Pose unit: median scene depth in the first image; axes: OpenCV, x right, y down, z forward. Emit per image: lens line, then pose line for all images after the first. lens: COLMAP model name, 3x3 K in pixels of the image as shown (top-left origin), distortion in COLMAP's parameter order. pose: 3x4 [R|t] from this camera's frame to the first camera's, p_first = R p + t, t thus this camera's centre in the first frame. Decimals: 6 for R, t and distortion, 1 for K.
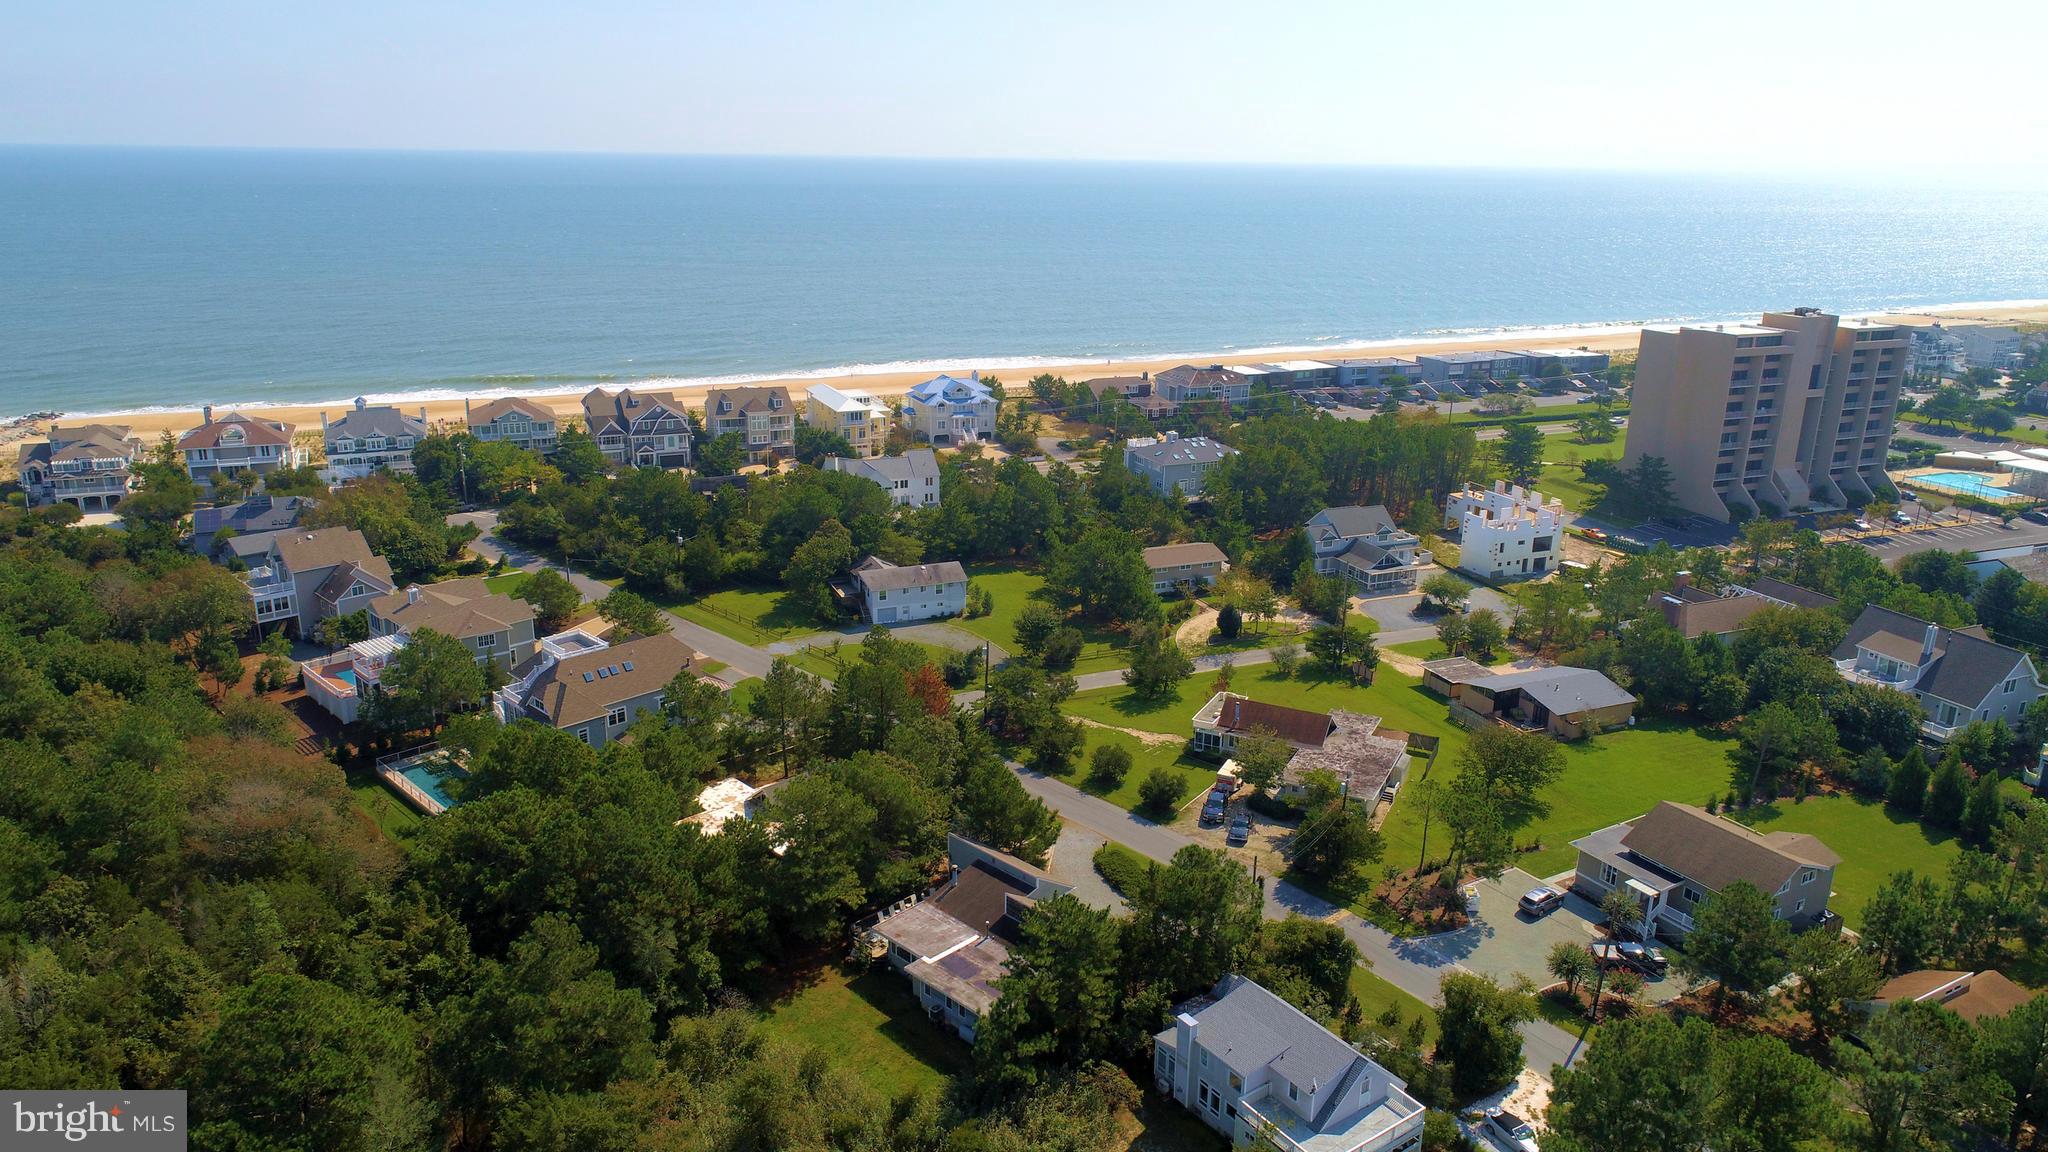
lens RADIAL K [[1378.5, 0, 1017.9], [0, 1378.5, 571.9], [0, 0, 1]] dist [0.005333, -0.002628]
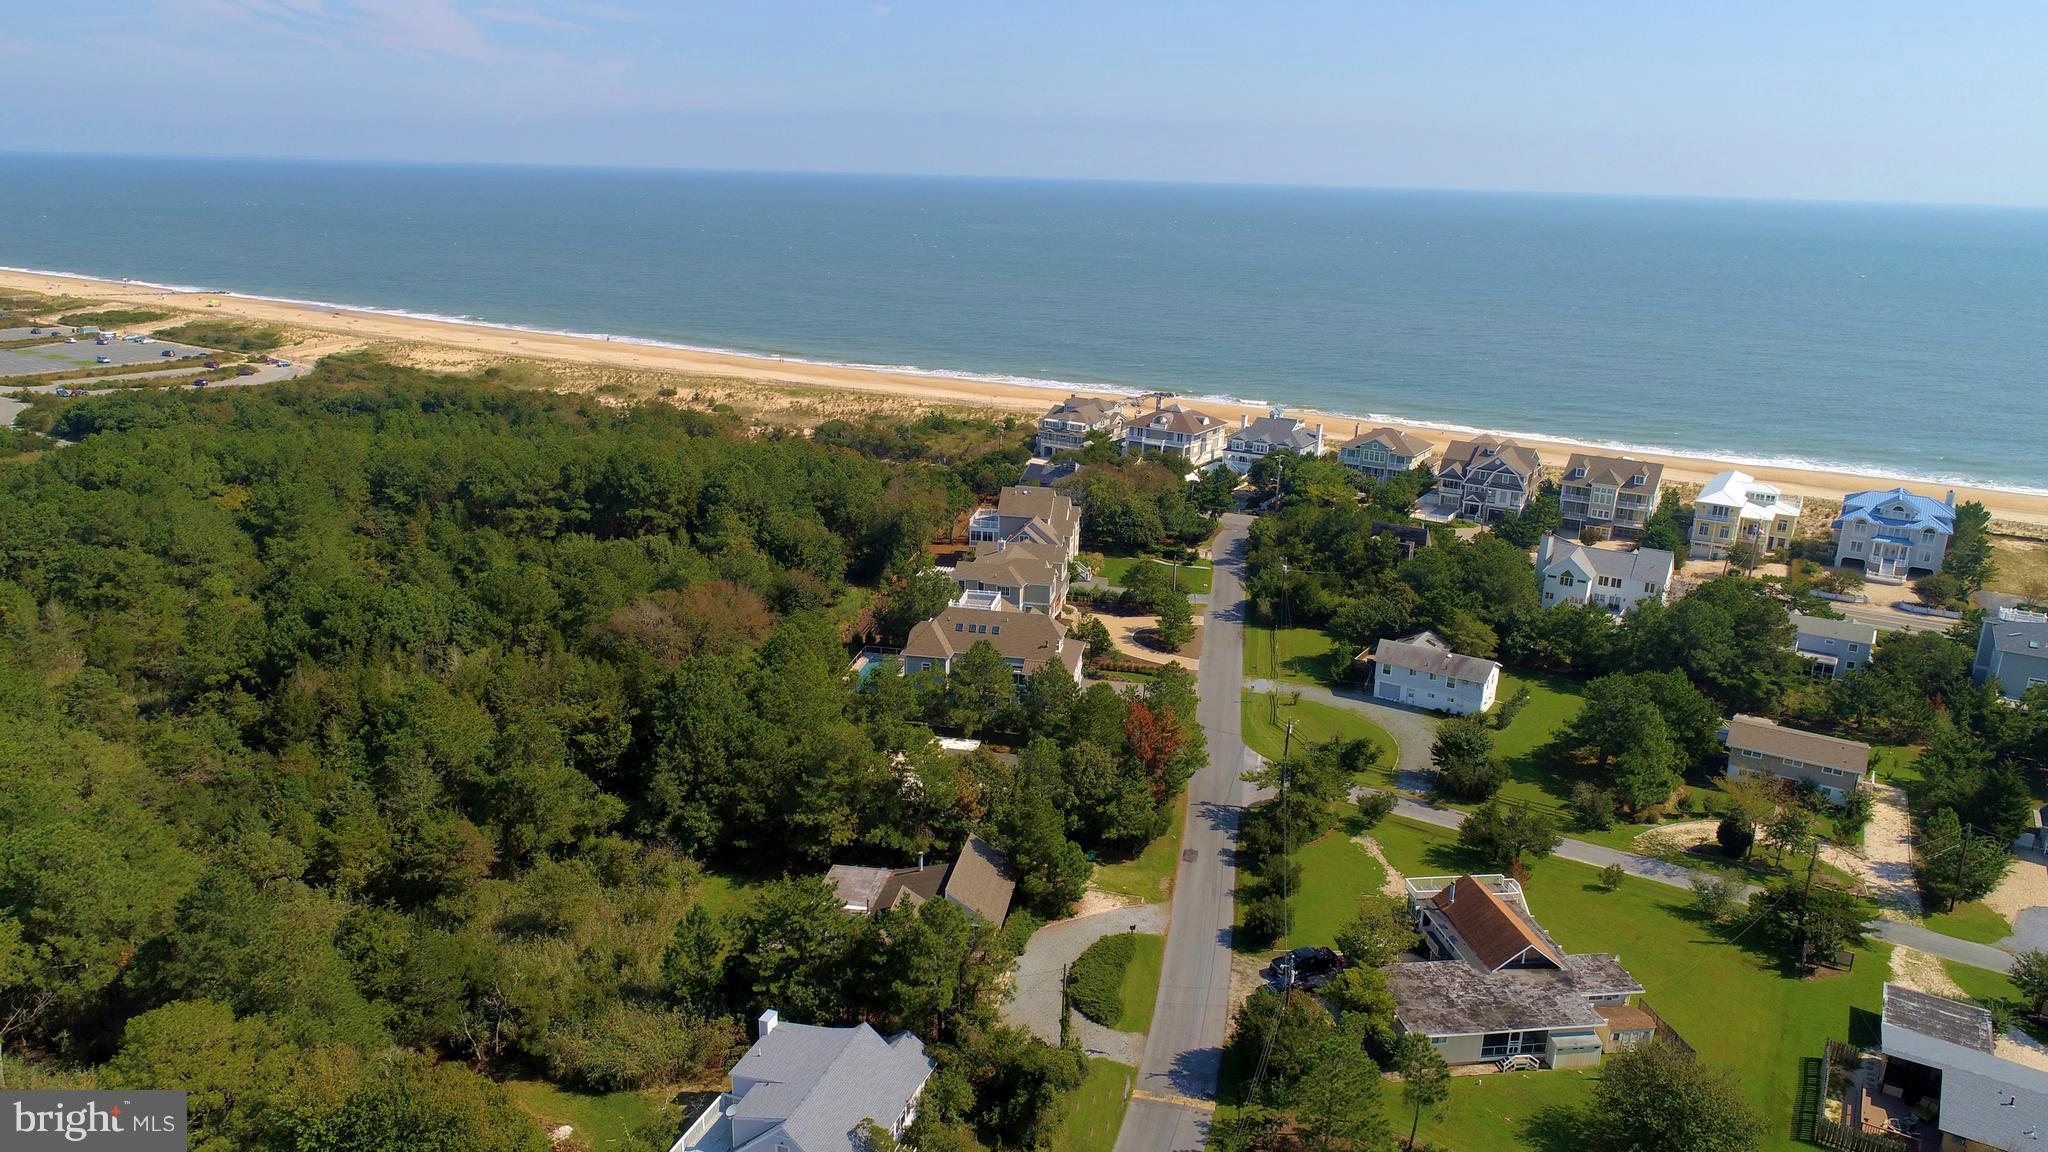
lens RADIAL K [[1378.5, 0, 1021.6], [0, 1378.5, 580.7], [0, 0, 1]] dist [0.005333, -0.002628]
pose [[0.573909, 0.234721, -0.784560, 0.370294], [-0.256929, 0.961279, 0.099646, -0.054233], [0.777571, 0.144388, 0.611993, 0.177999]]
